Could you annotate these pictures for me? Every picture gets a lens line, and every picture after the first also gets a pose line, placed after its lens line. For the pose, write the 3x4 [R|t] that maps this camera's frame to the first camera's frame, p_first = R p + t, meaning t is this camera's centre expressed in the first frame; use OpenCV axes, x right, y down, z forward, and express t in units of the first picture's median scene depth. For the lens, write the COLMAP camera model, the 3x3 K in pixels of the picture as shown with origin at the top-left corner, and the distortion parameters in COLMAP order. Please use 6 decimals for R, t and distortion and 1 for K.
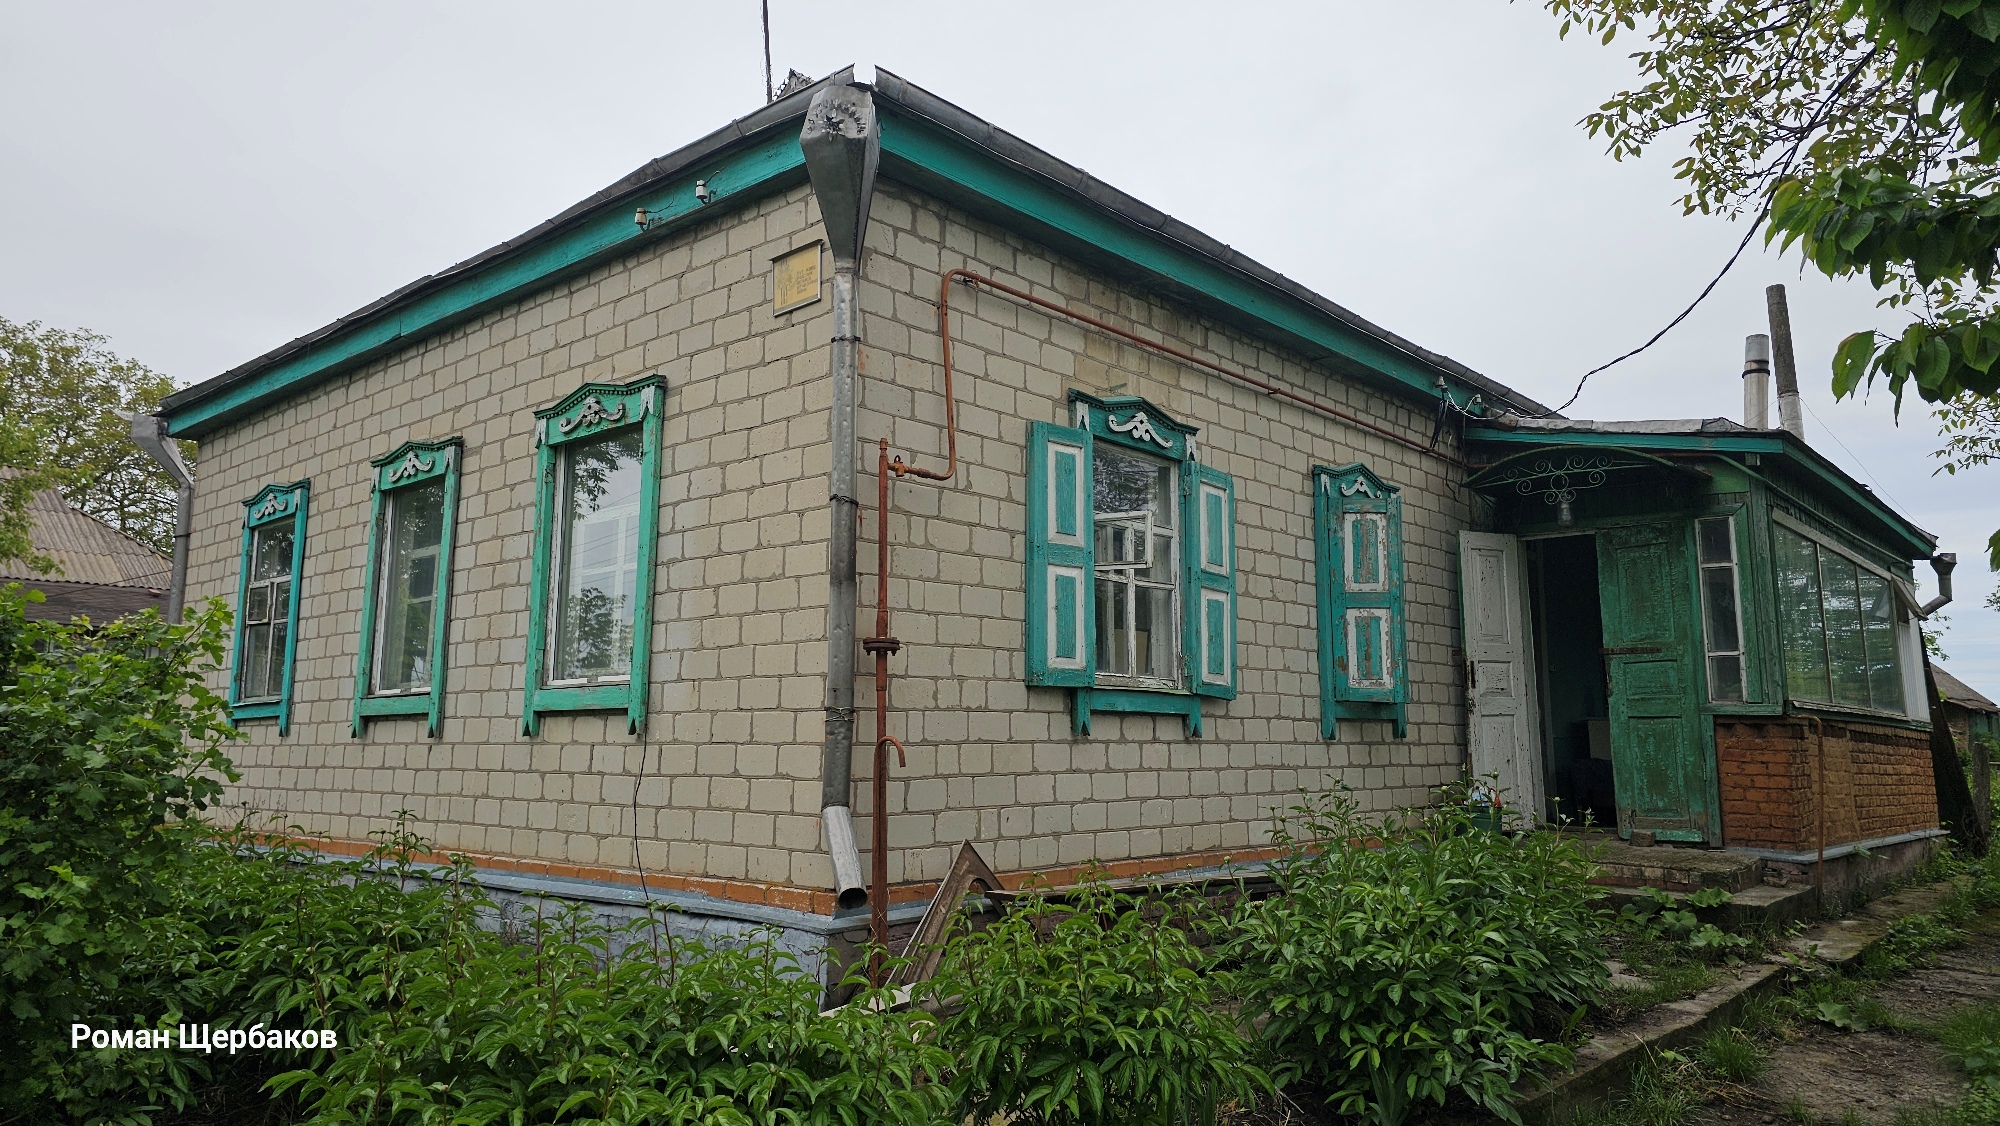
lens RADIAL K [[1513.9, 0, 1003.9], [0, 1513.9, 531.1], [0, 0, 1]] dist [0.068387, -0.002967]
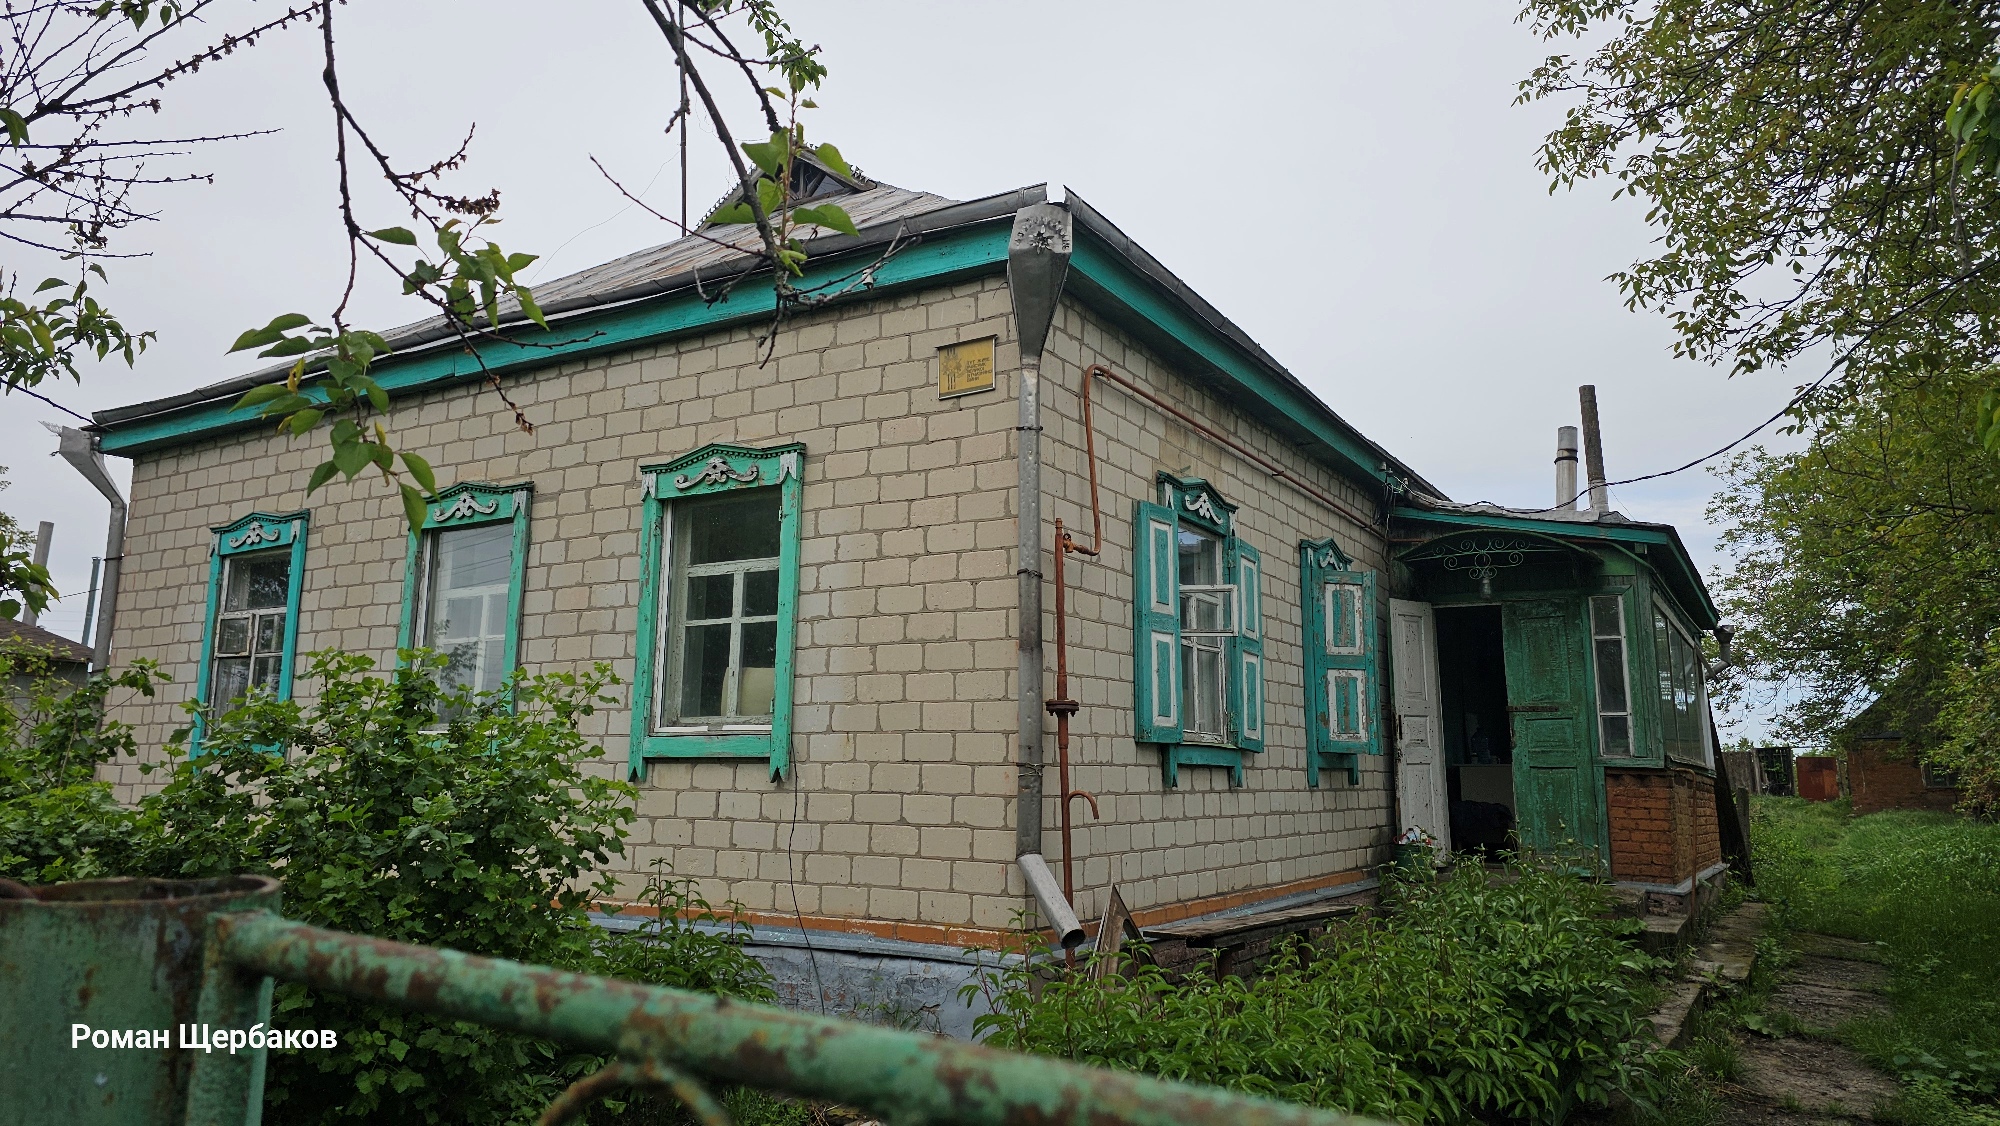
lens RADIAL K [[1544.9, 0, 994.7], [0, 1544.9, 501.4], [0, 0, 1]] dist [0.059490, -0.001116]
pose [[0.977892, 0.044140, 0.204397, -0.294777], [-0.037589, 0.998651, -0.035822, -0.025992], [-0.205702, 0.027347, 0.978232, -0.080839]]
